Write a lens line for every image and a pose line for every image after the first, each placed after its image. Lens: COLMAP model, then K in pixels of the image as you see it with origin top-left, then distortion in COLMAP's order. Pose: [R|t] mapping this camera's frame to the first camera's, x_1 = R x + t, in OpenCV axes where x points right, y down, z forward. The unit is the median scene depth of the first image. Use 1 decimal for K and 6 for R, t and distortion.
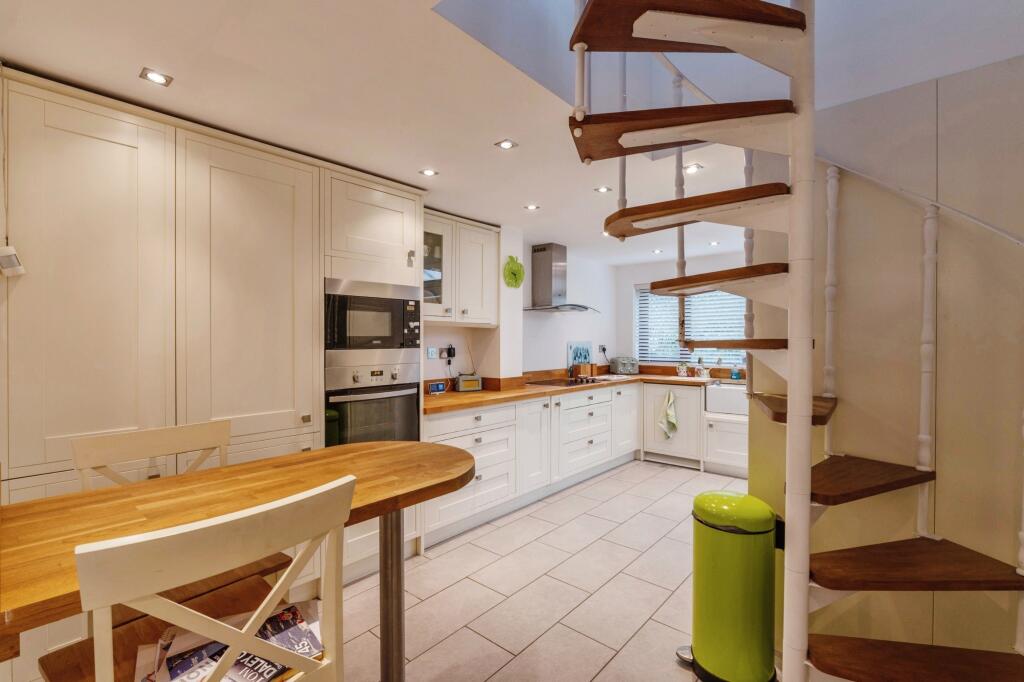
lens RADIAL K [[461.2, 0, 518.1], [0, 461.2, 345.5], [0, 0, 1]] dist [-0.005650, -0.000048]
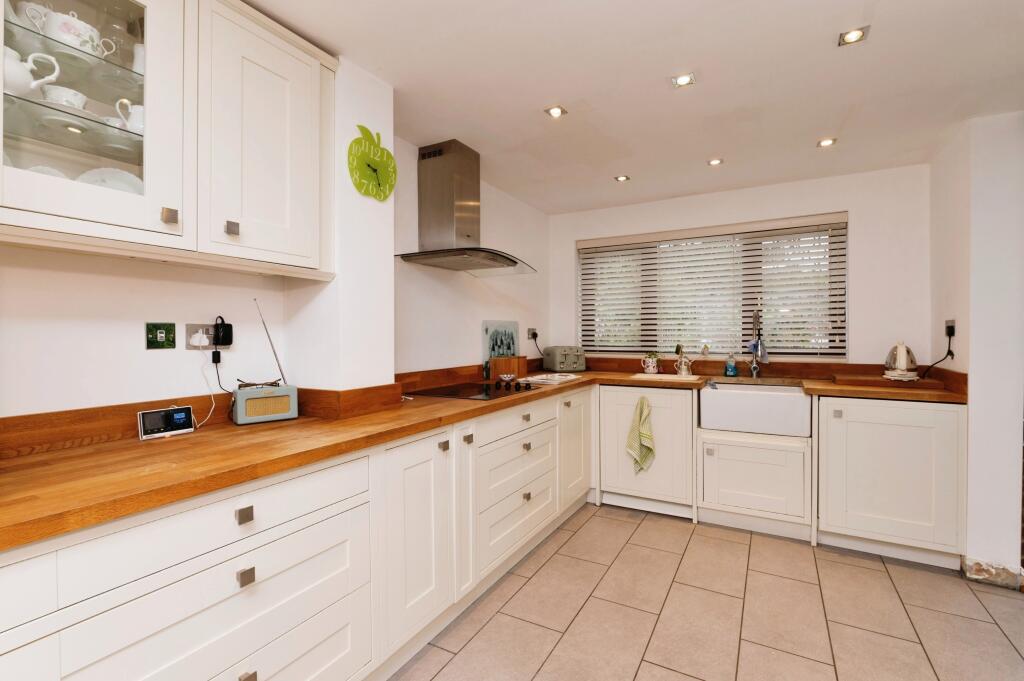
lens RADIAL K [[461.2, 0, 516.7], [0, 461.2, 342.8], [0, 0, 1]] dist [-0.005650, -0.000048]
pose [[0.980059, -0.008143, 0.198538, 0.031978], [0.006529, 0.999940, 0.008781, 0.016071], [-0.198598, -0.007310, 0.980054, 0.403511]]
